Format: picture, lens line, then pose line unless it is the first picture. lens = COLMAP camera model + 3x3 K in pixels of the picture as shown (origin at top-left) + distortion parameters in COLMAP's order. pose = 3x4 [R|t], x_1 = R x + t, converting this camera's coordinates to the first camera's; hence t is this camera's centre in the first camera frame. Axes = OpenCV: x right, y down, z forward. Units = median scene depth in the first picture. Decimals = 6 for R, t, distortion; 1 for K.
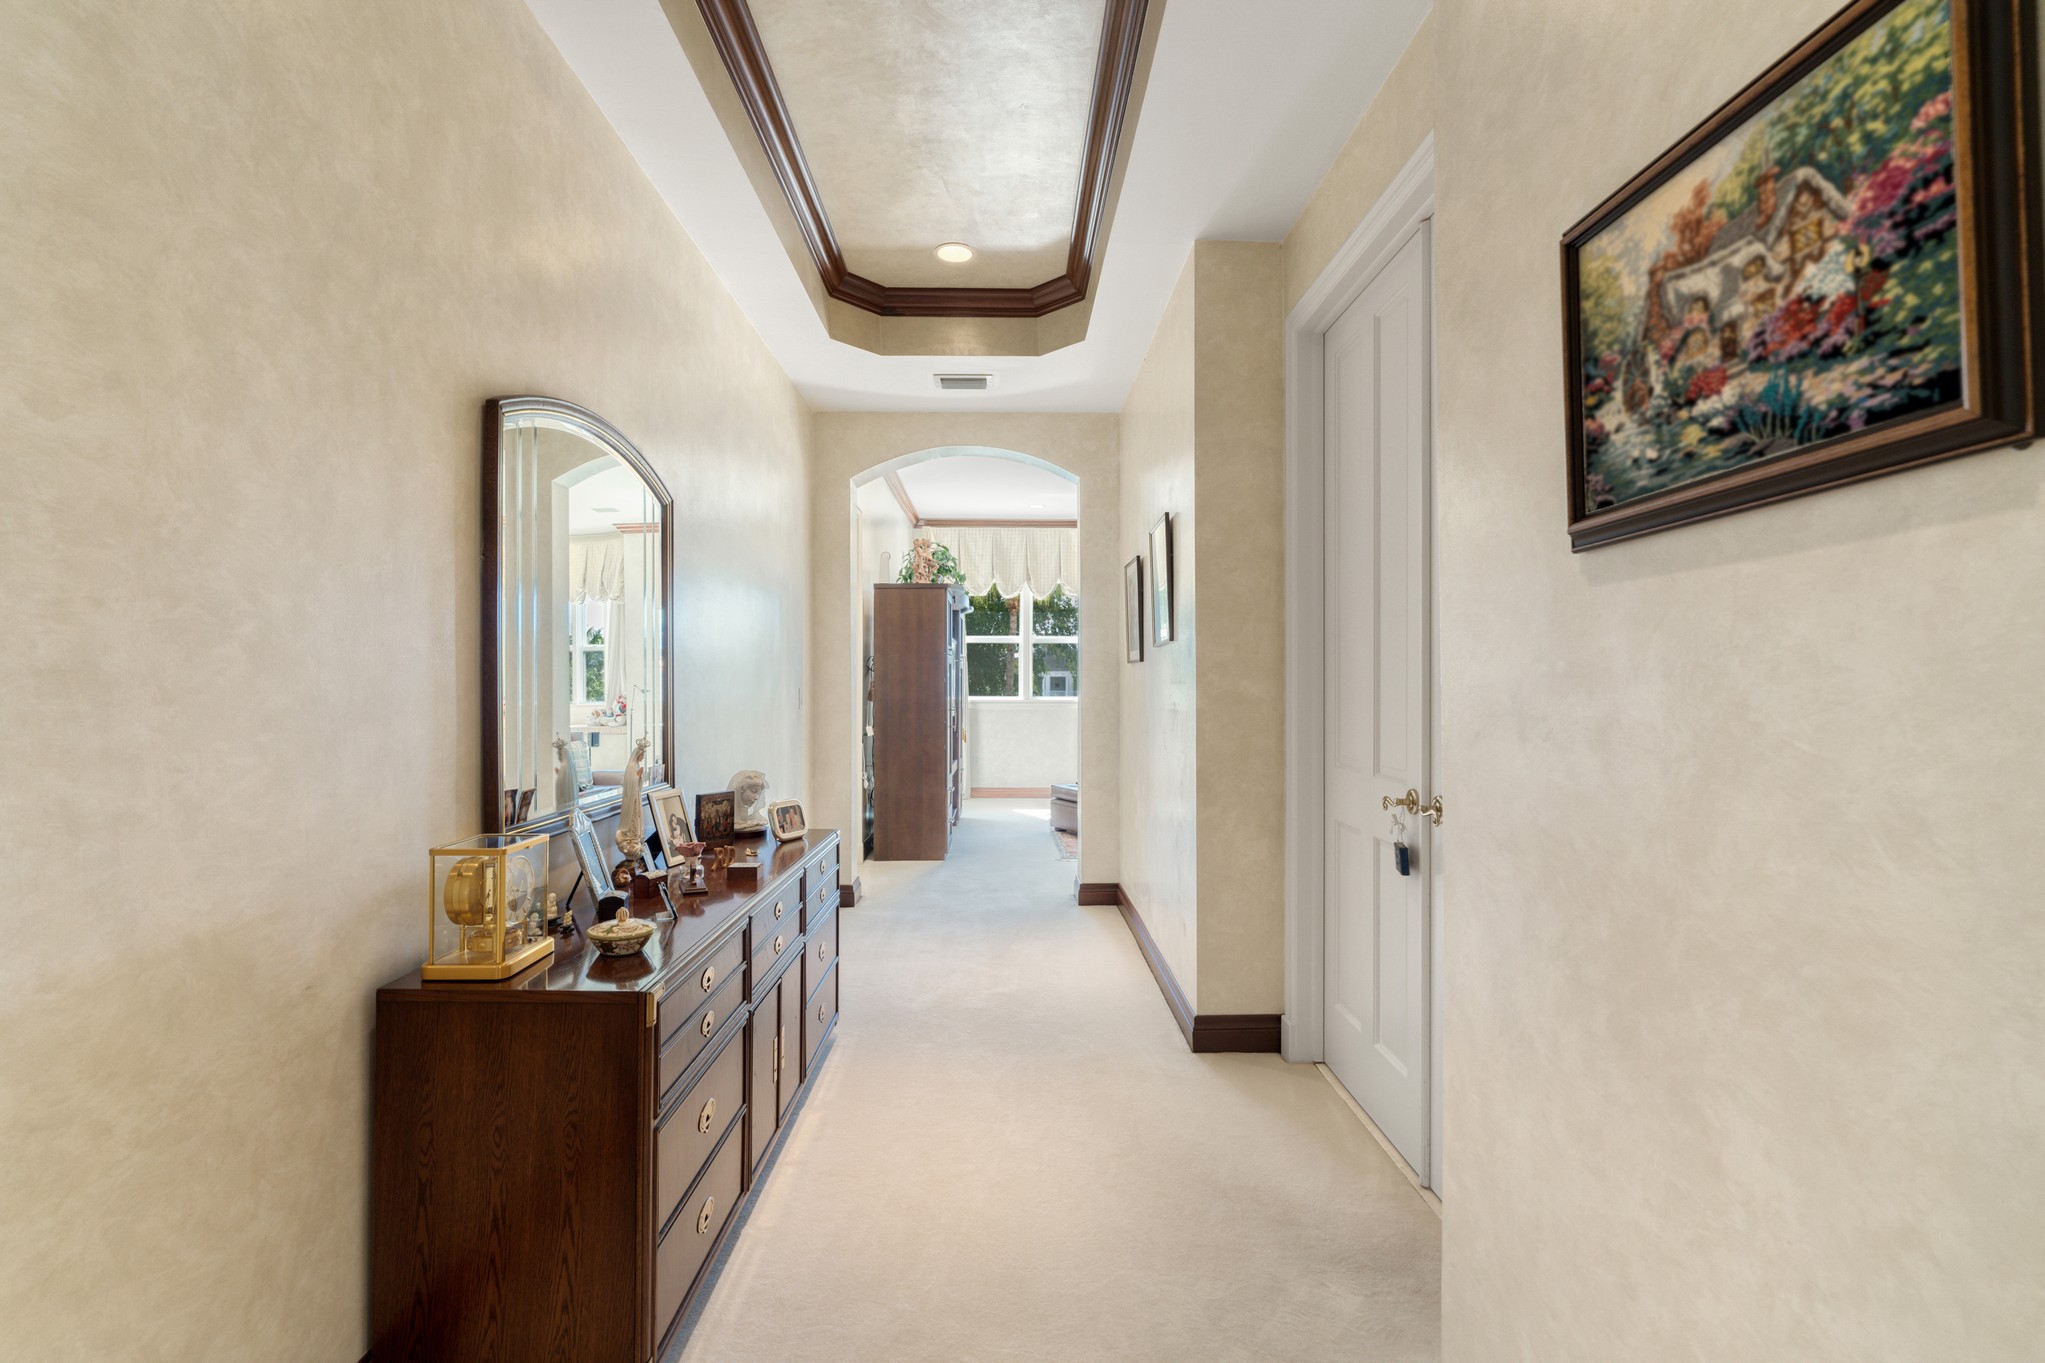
lens RADIAL K [[916.8, 0, 1022.5], [0, 916.8, 681.5], [0, 0, 1]] dist [0.000752, 0.000239]
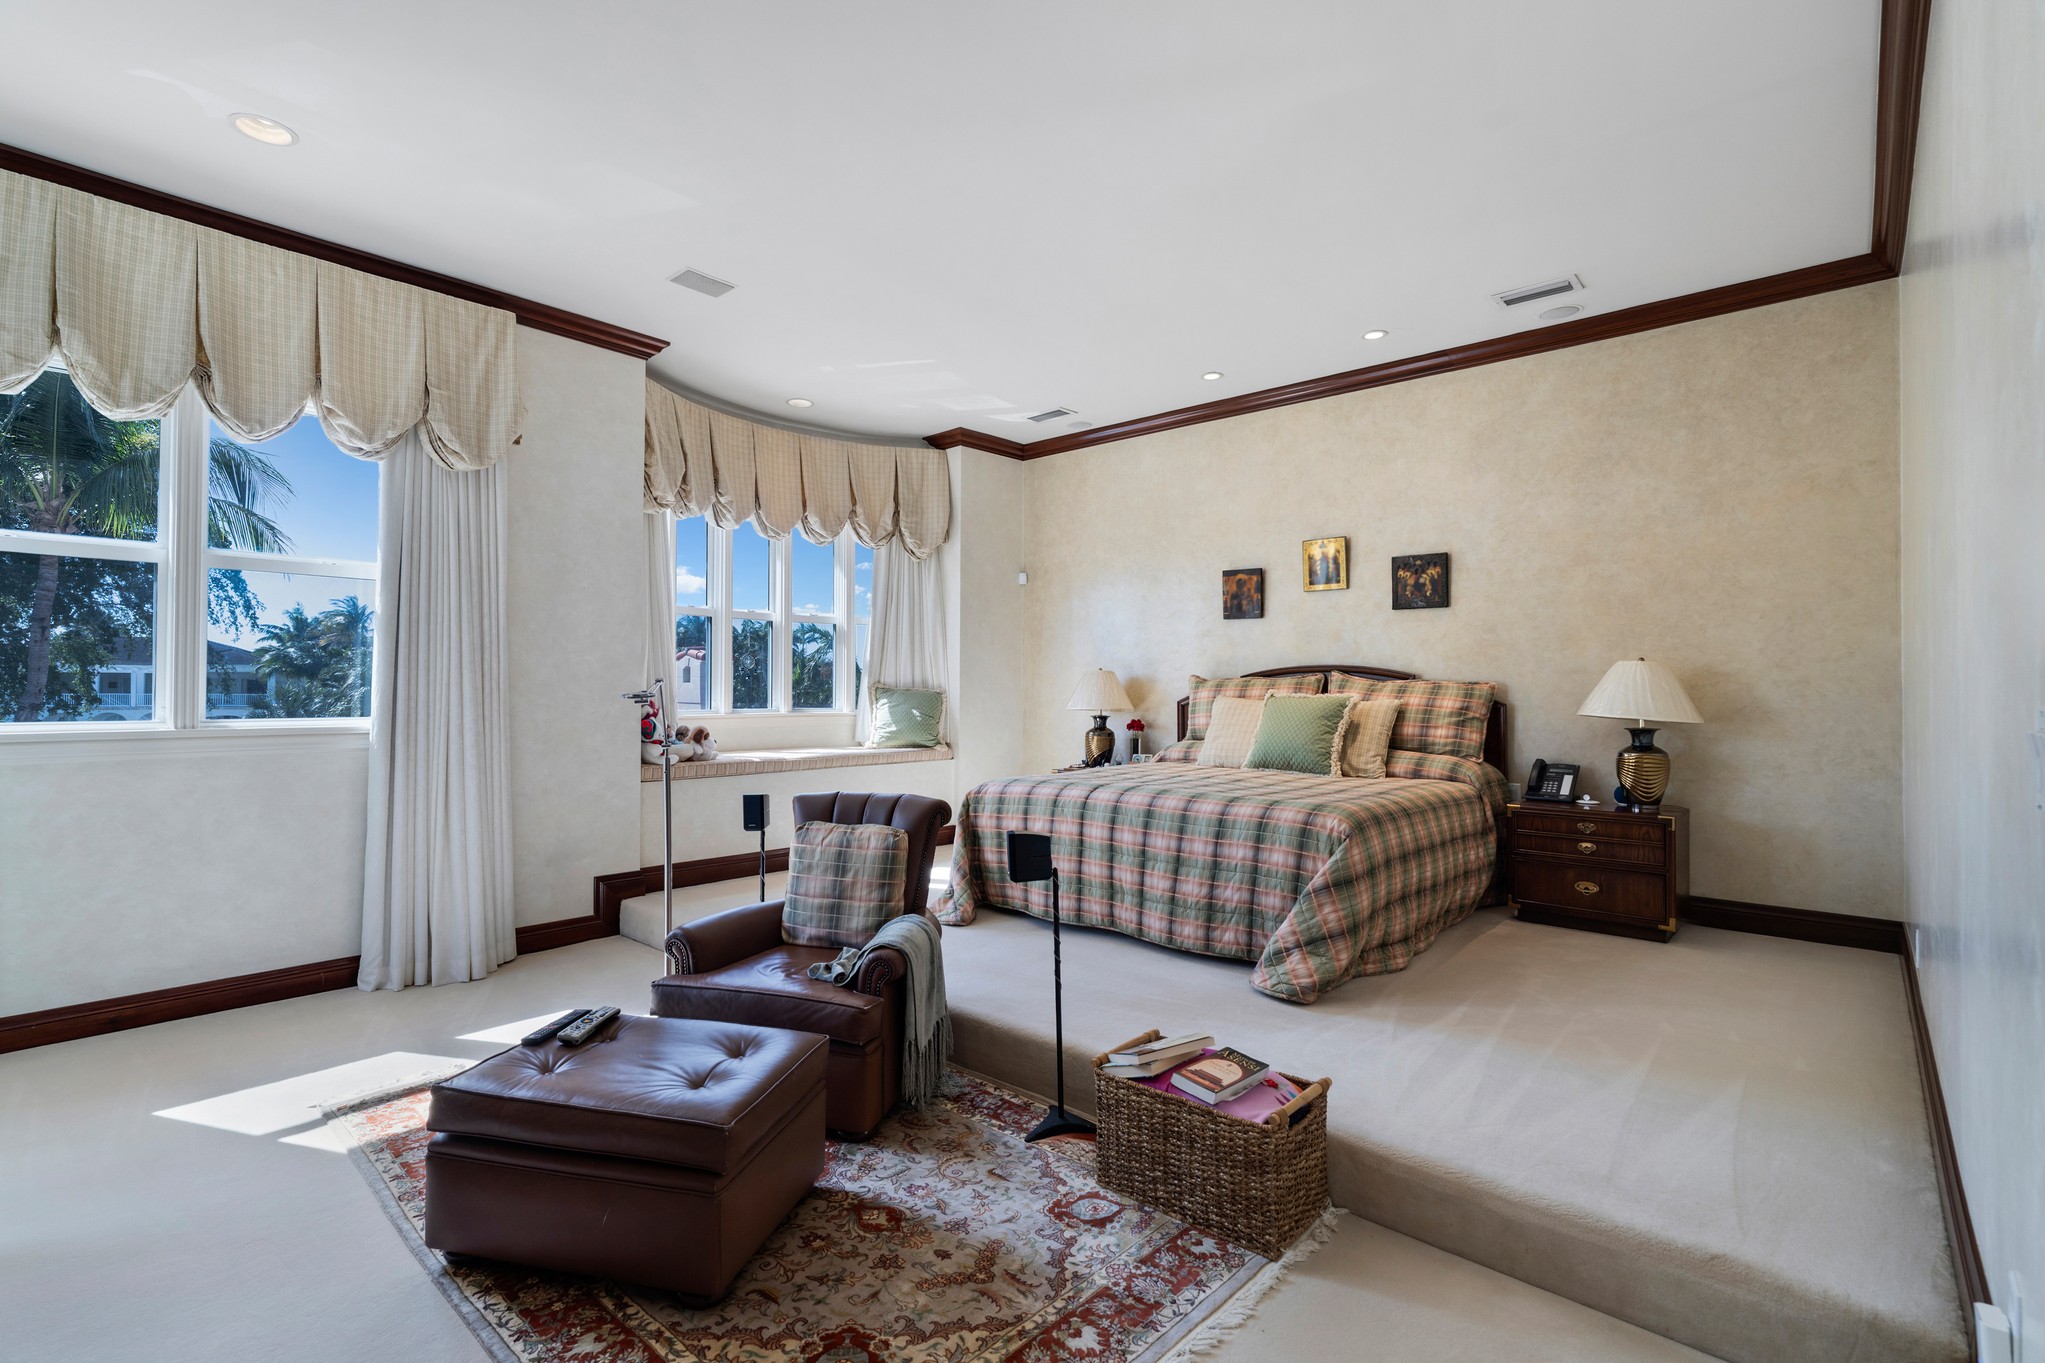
lens RADIAL K [[916.8, 0, 1022.5], [0, 916.8, 681.5], [0, 0, 1]] dist [0.000752, 0.000239]
pose [[0.675838, -0.001460, 0.737048, -0.036986], [0.000564, 0.999999, 0.001464, 0.001135], [-0.737050, -0.000574, 0.675838, 0.524818]]
